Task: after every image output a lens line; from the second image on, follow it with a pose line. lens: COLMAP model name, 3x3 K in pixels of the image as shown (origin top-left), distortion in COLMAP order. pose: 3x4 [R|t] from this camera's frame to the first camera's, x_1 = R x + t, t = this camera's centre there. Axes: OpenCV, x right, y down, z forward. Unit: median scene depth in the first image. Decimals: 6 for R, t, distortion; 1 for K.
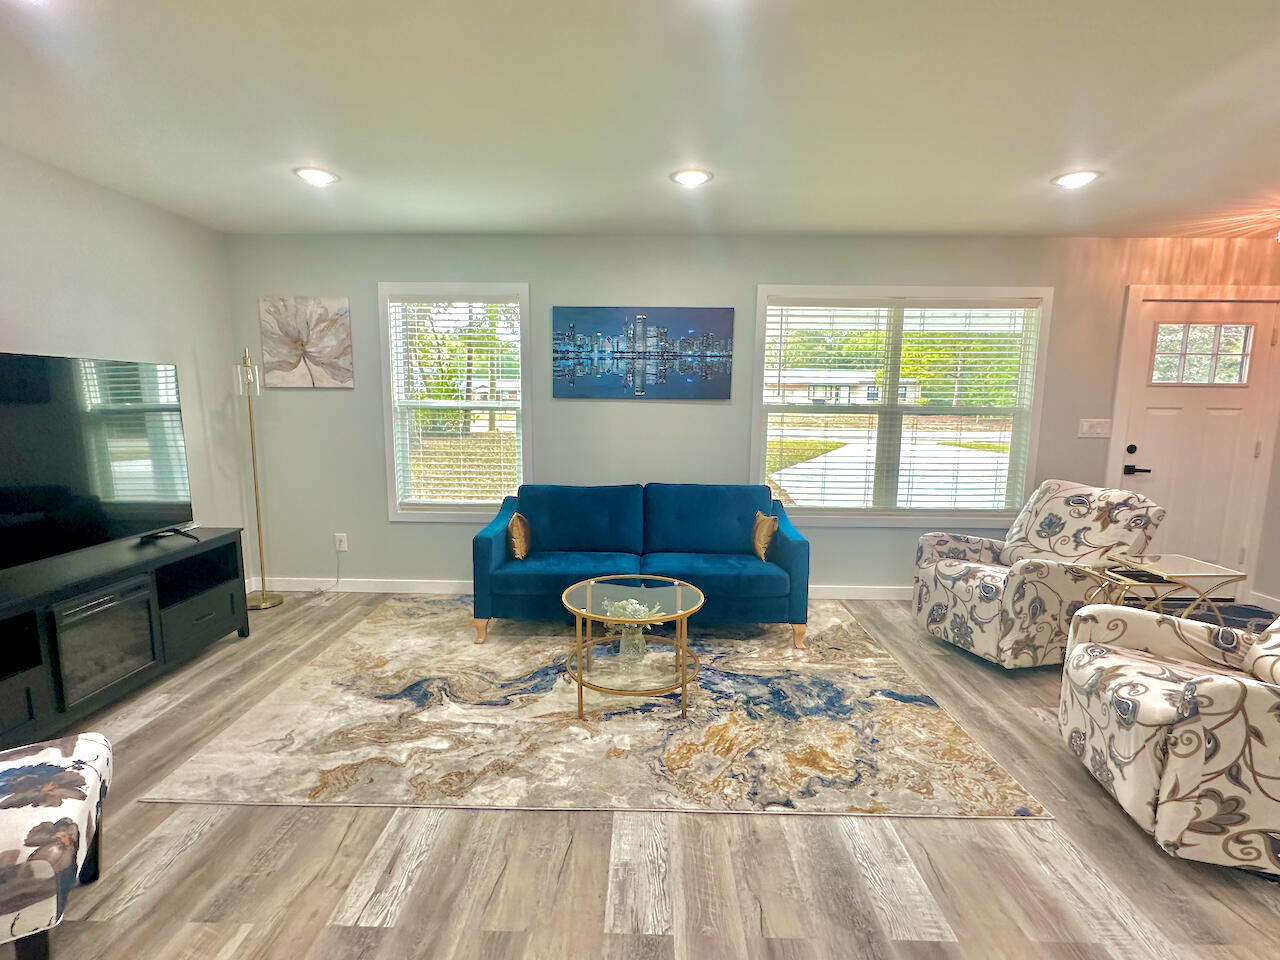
lens RADIAL K [[599.5, 0, 635.8], [0, 599.5, 484.7], [0, 0, 1]] dist [0.002666, -0.000198]
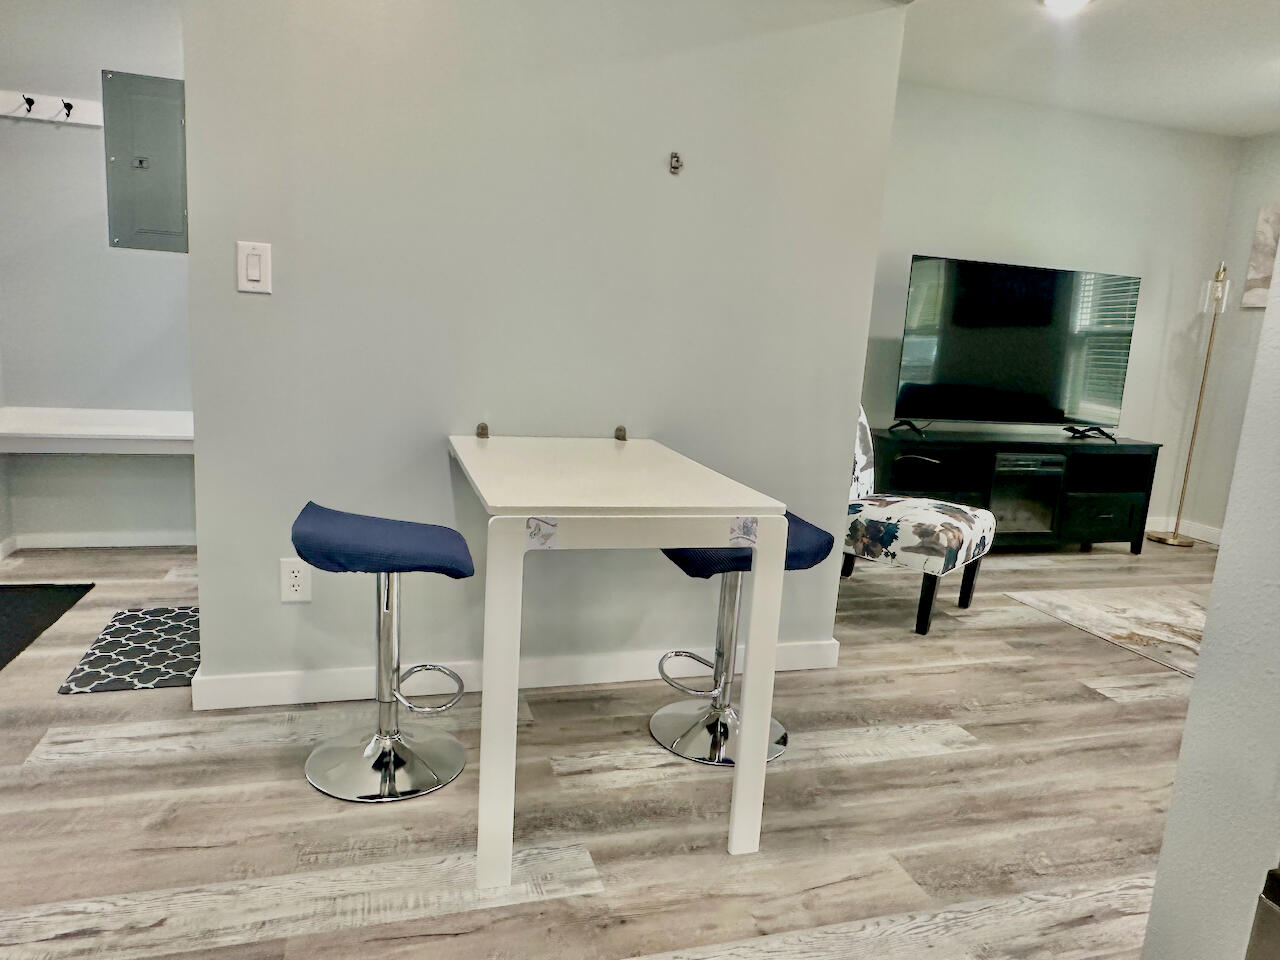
lens RADIAL K [[851.3, 0, 640.0], [0, 851.3, 480.0], [0, 0, 1]] dist [-0.020207, -0.001695]
pose [[0.315923, 0.178497, -0.931843, 0.465266], [-0.194346, 0.973493, 0.120586, 0.164138], [0.928667, 0.143004, 0.342239, -0.317387]]
